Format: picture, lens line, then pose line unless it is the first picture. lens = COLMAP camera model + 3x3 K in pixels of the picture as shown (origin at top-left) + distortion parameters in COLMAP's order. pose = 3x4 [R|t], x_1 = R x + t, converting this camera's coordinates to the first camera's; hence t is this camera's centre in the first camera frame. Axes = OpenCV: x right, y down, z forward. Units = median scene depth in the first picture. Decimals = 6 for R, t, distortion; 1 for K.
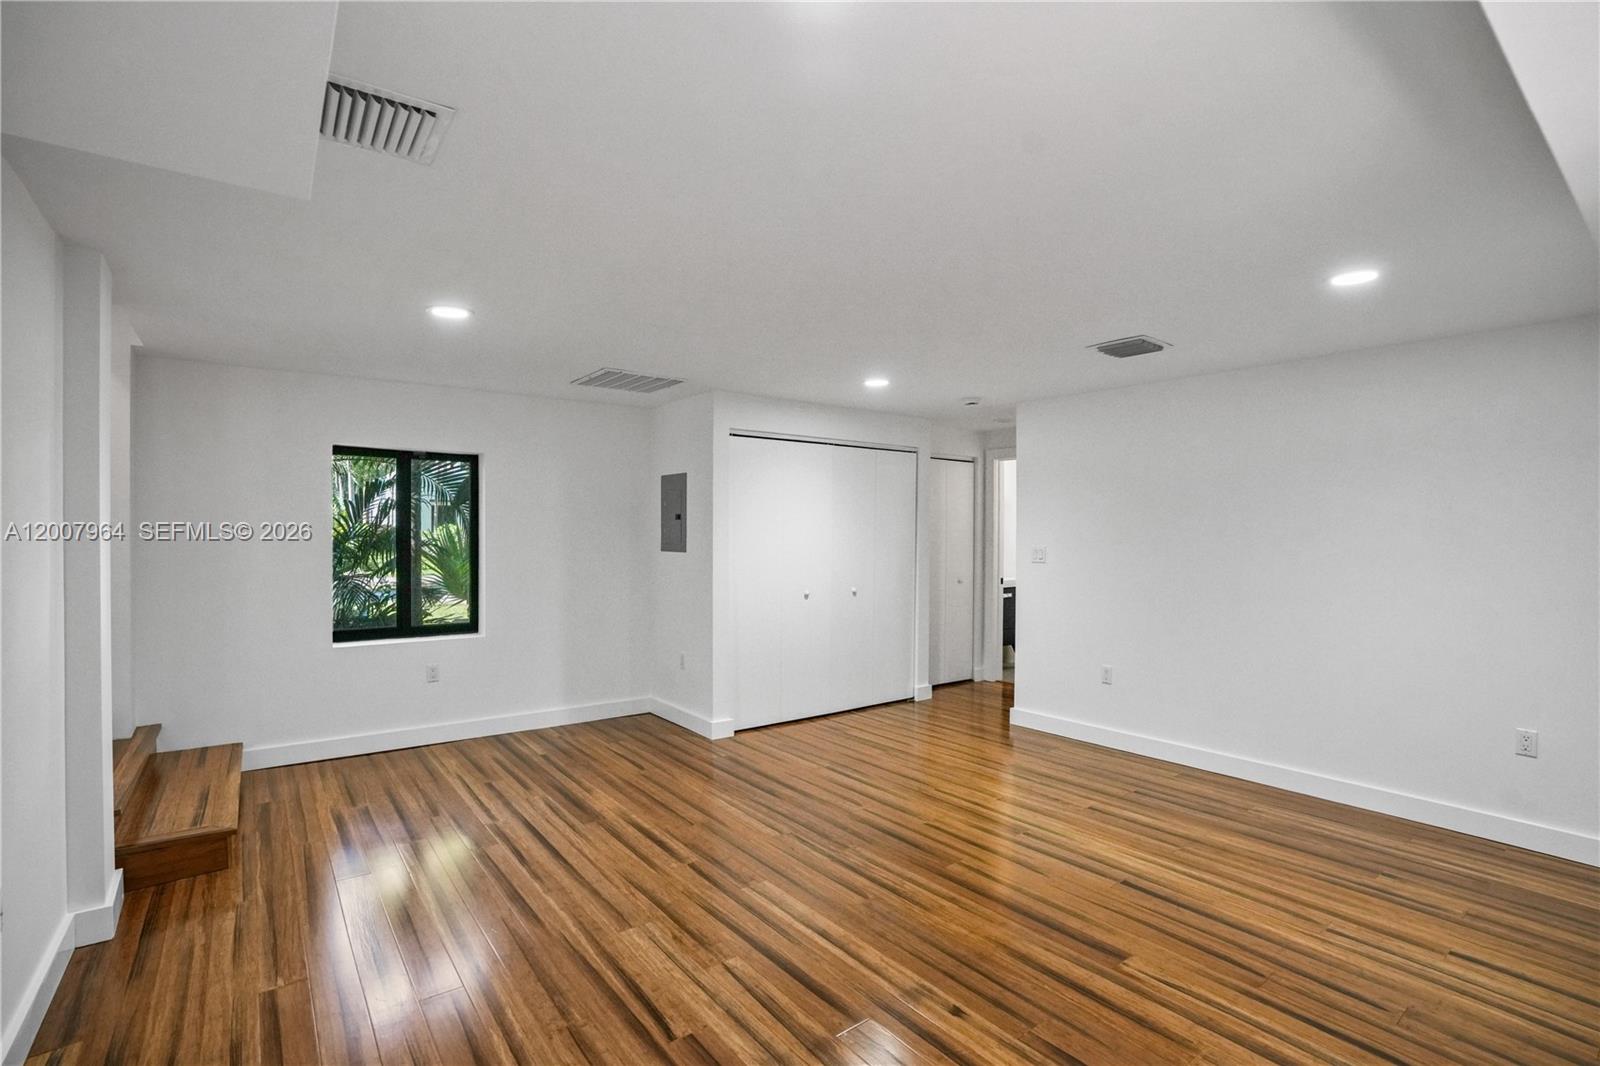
lens RADIAL K [[749.0, 0, 811.6], [0, 749.0, 523.6], [0, 0, 1]] dist [-0.065237, 0.023456]
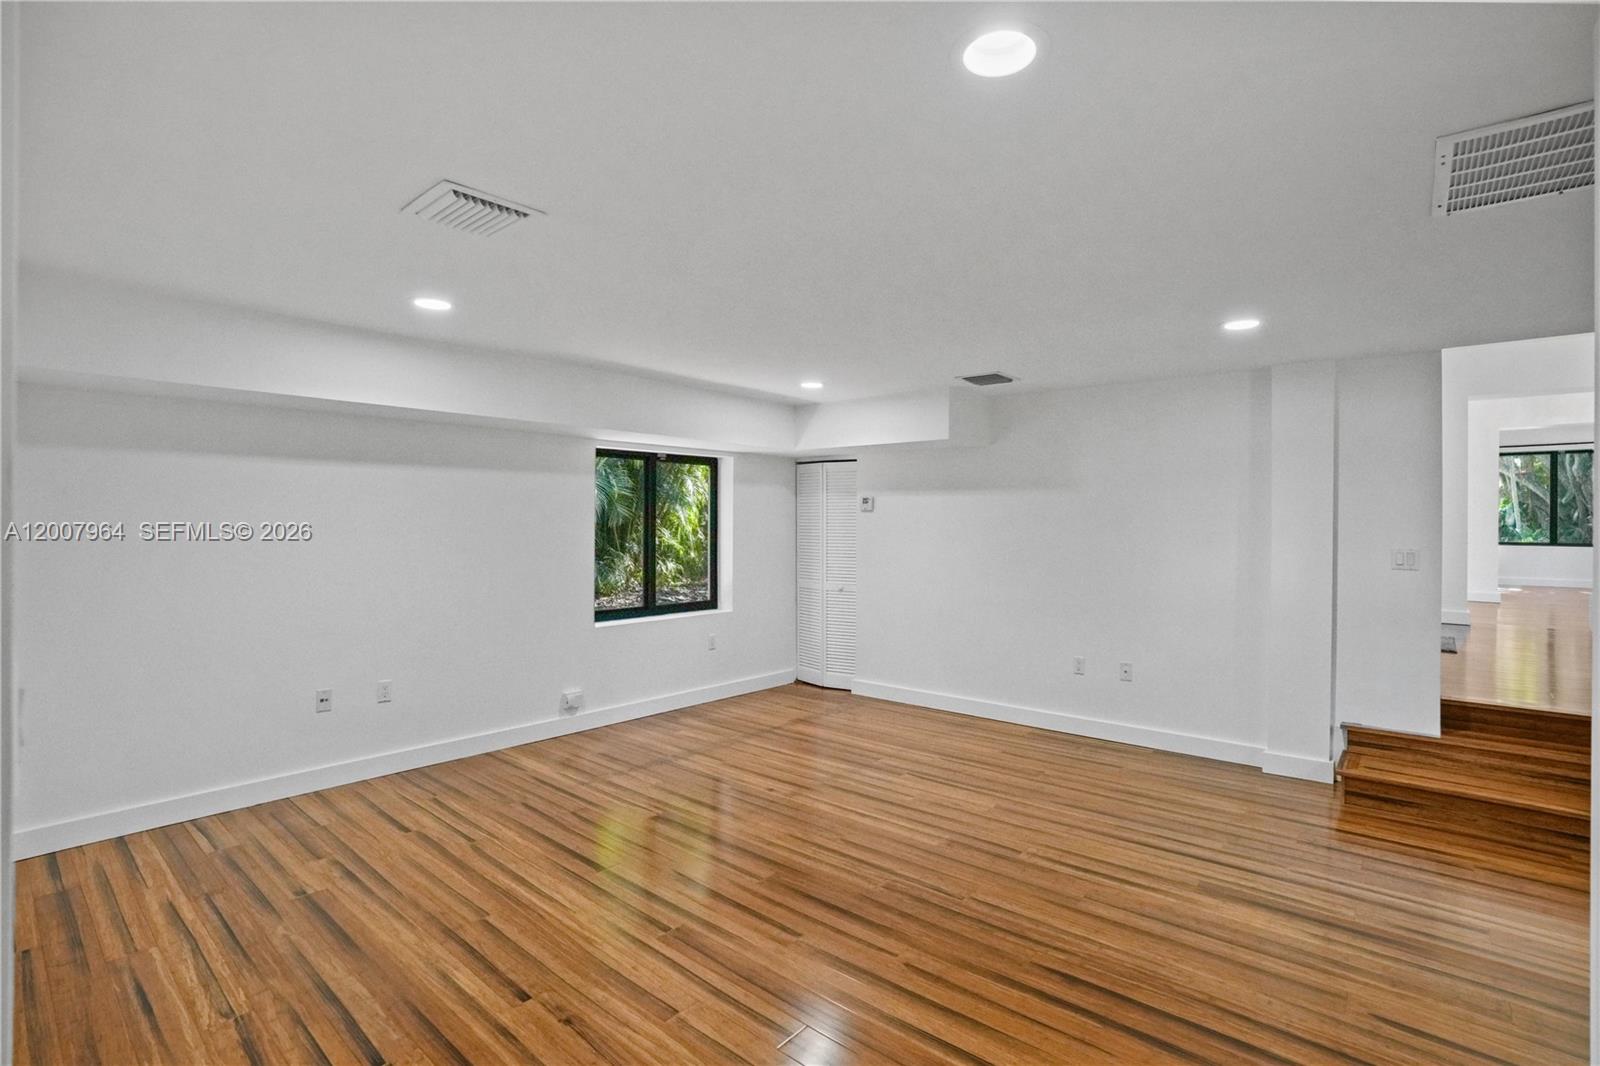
lens RADIAL K [[749.0, 0, 811.6], [0, 749.0, 523.6], [0, 0, 1]] dist [-0.065237, 0.023456]
pose [[-0.977697, -0.011369, -0.209711, 0.333364], [-0.008420, 0.999853, -0.014950, 0.020338], [0.209850, -0.012851, -0.977649, 1.910916]]
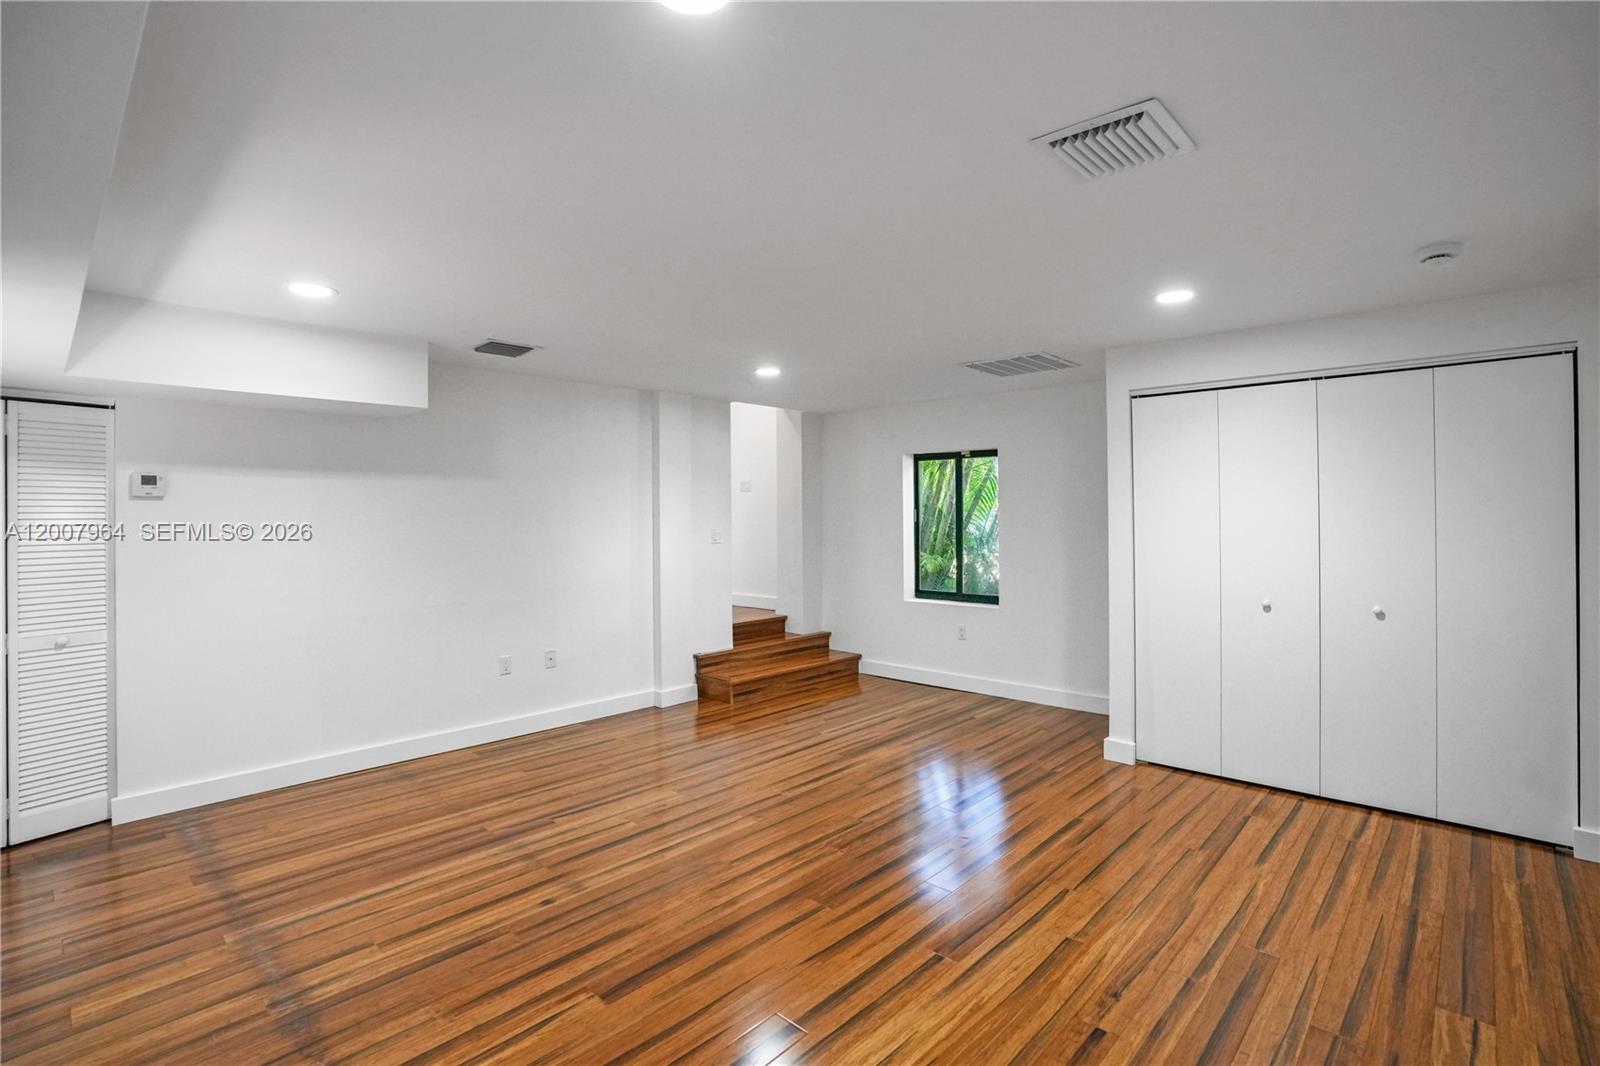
lens RADIAL K [[749.0, 0, 811.6], [0, 749.0, 523.6], [0, 0, 1]] dist [-0.065237, 0.023456]
pose [[0.163865, 0.004387, -0.986473, 1.021474], [0.021958, 0.999726, 0.008093, 0.009150], [0.986238, -0.022987, 0.163724, 0.845243]]
